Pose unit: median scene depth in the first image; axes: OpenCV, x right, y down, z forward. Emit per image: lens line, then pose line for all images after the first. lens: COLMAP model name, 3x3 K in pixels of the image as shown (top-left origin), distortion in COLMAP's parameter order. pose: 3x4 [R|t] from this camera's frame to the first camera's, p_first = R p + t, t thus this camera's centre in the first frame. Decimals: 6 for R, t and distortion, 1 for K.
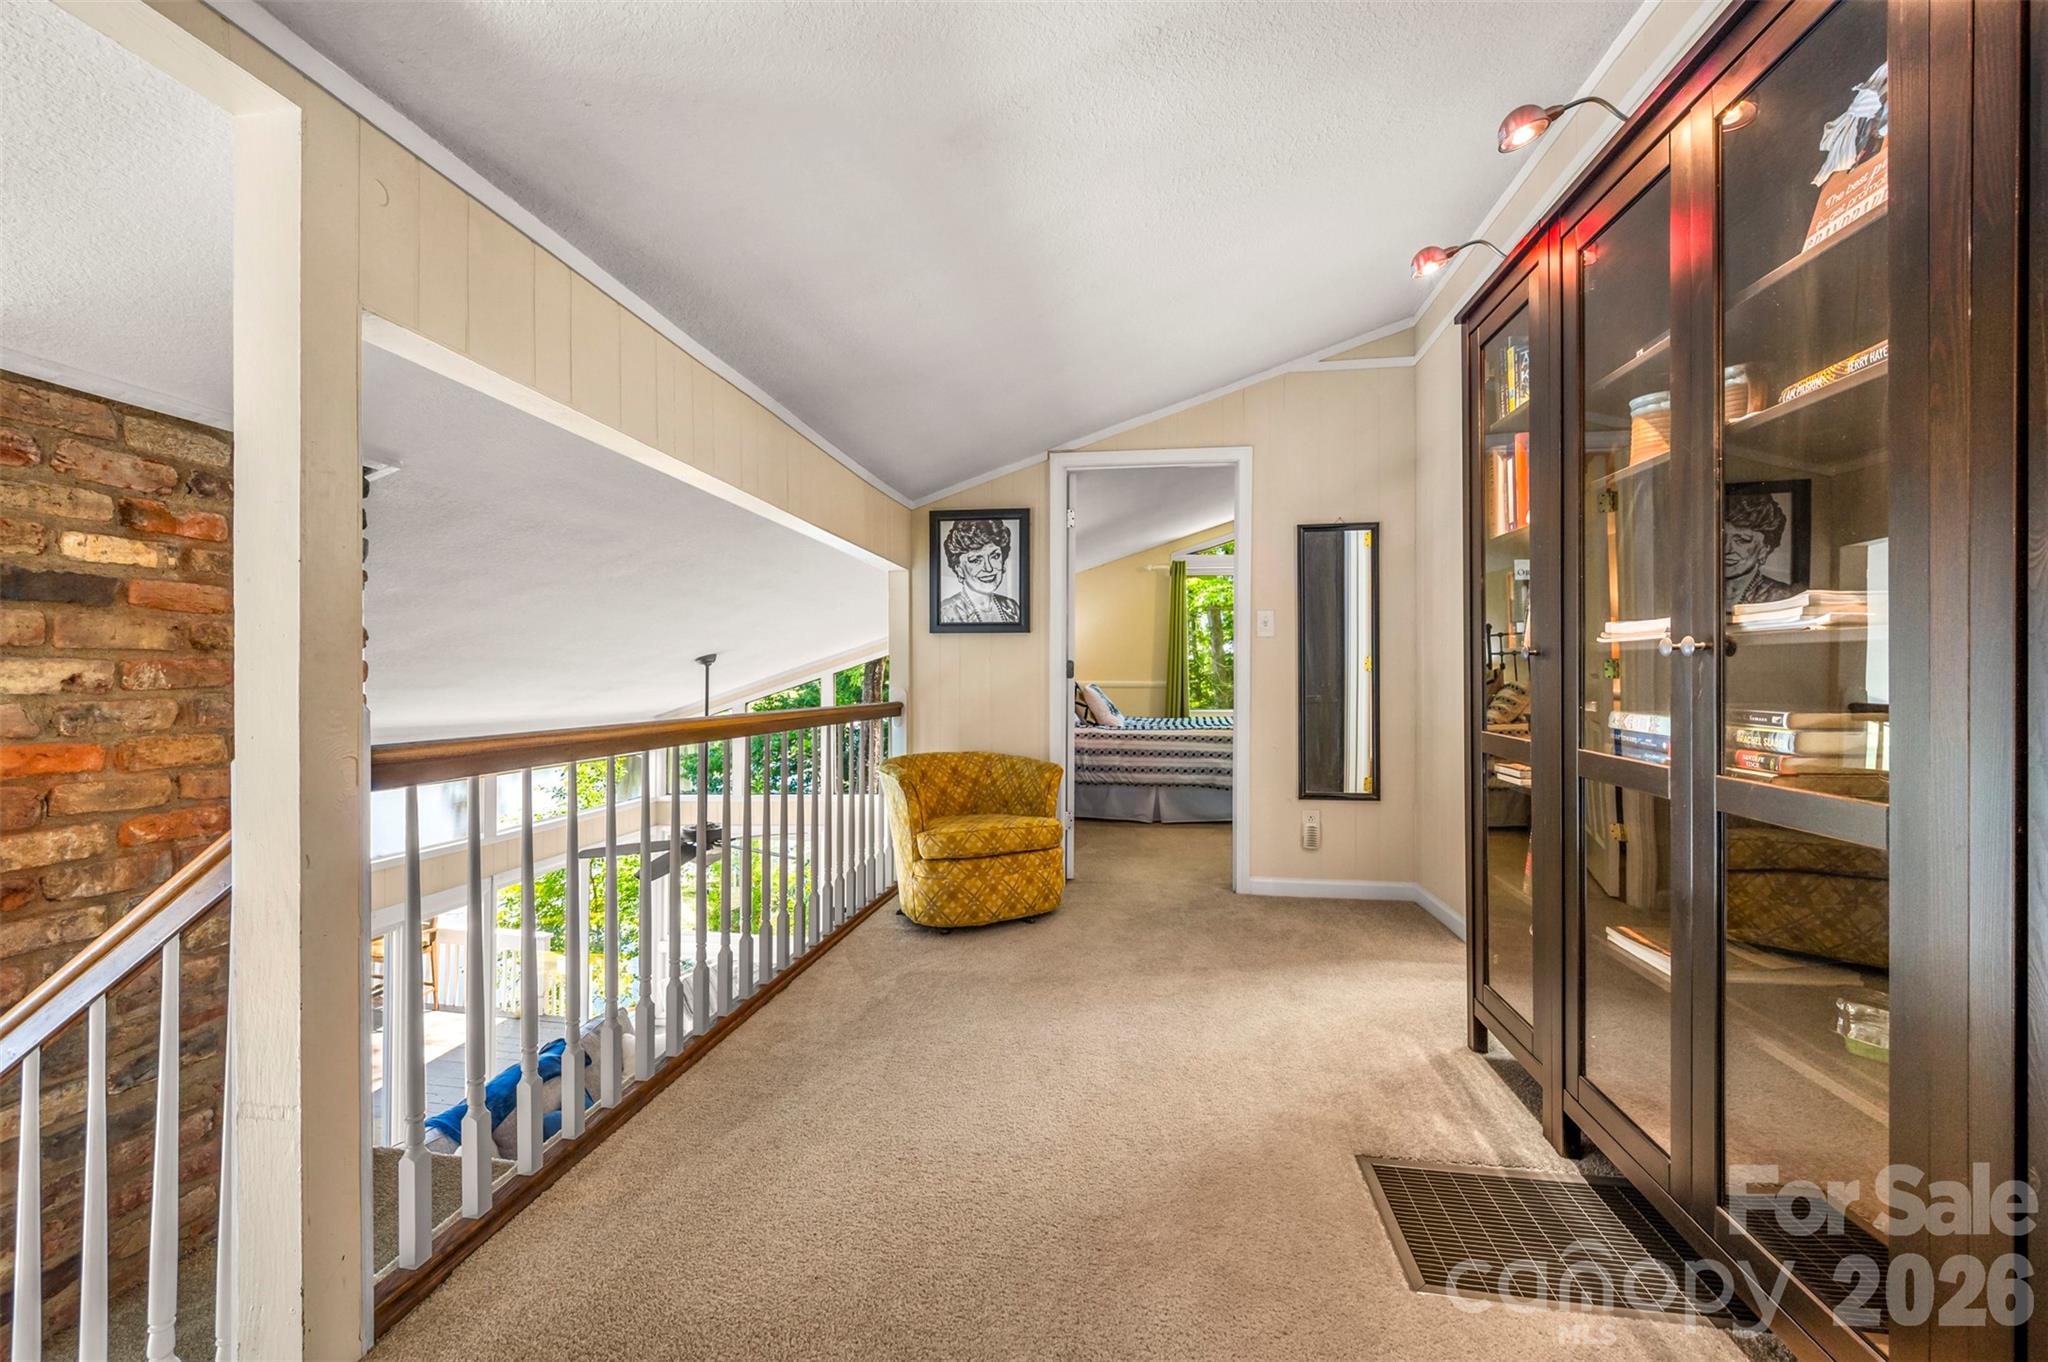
lens RADIAL K [[827.9, 0, 1027.9], [0, 827.9, 671.2], [0, 0, 1]] dist [-0.001641, -0.000473]
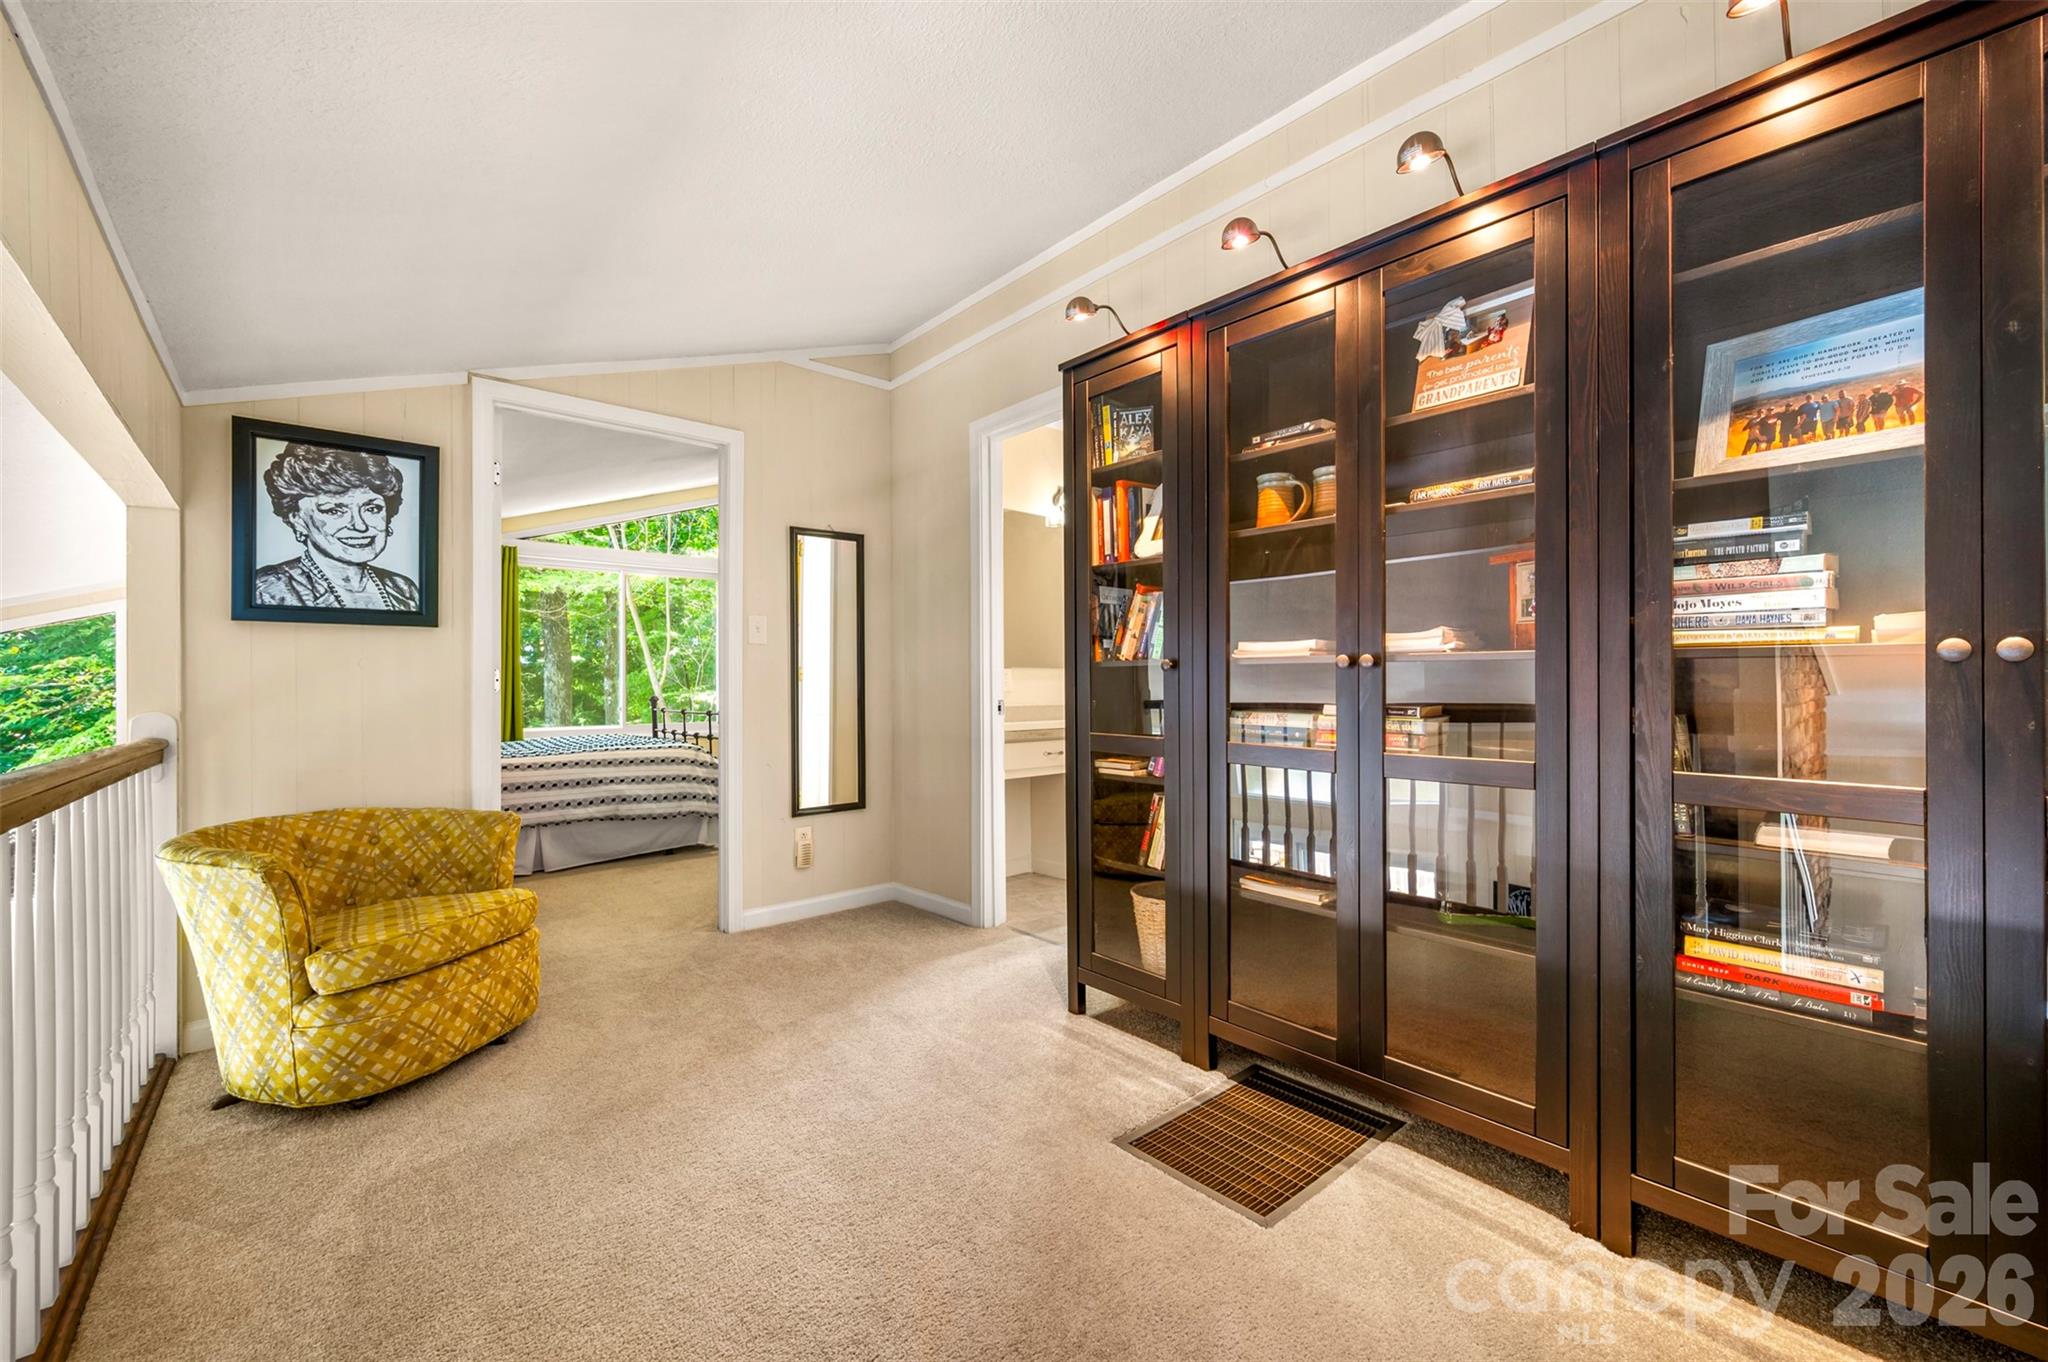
lens RADIAL K [[824.6, 0, 1045.6], [0, 824.6, 677.4], [0, 0, 1]] dist [-0.001538, -0.000276]
pose [[0.639768, -0.000547, 0.768568, -0.225557], [0.004187, 0.999987, -0.002774, -0.000799], [-0.768557, 0.004993, 0.639762, 0.191169]]
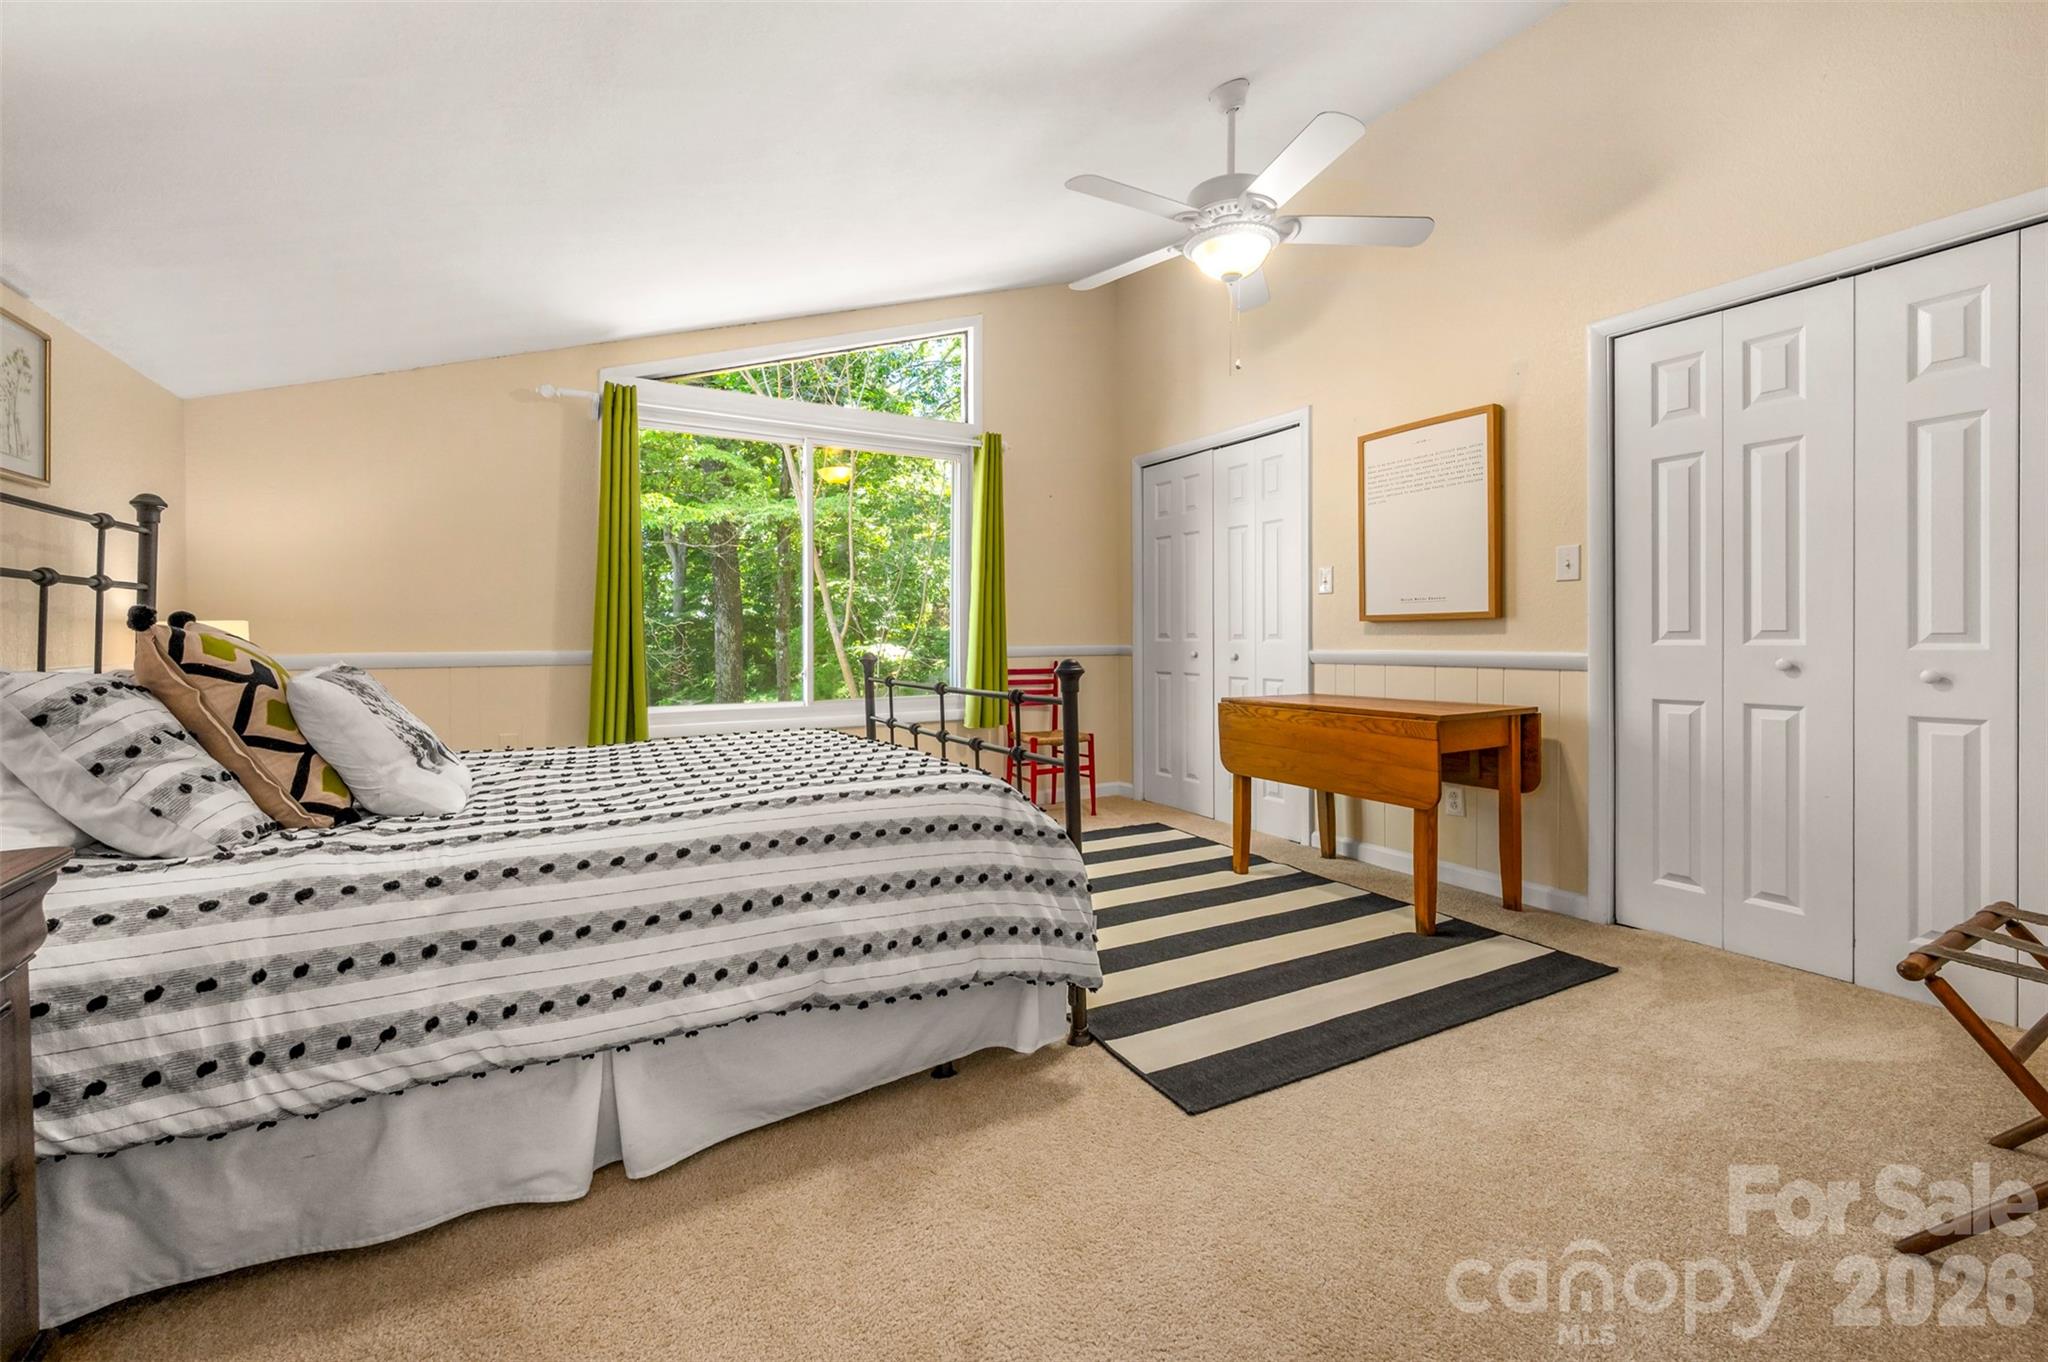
lens RADIAL K [[856.4, 0, 1026.3], [0, 856.4, 638.2], [0, 0, 1]] dist [-0.000040, -0.000060]
pose [[0.783344, -0.006443, 0.621555, 0.145804], [0.004673, 0.999979, 0.004477, 0.011038], [-0.621571, -0.000603, 0.783358, 1.125163]]
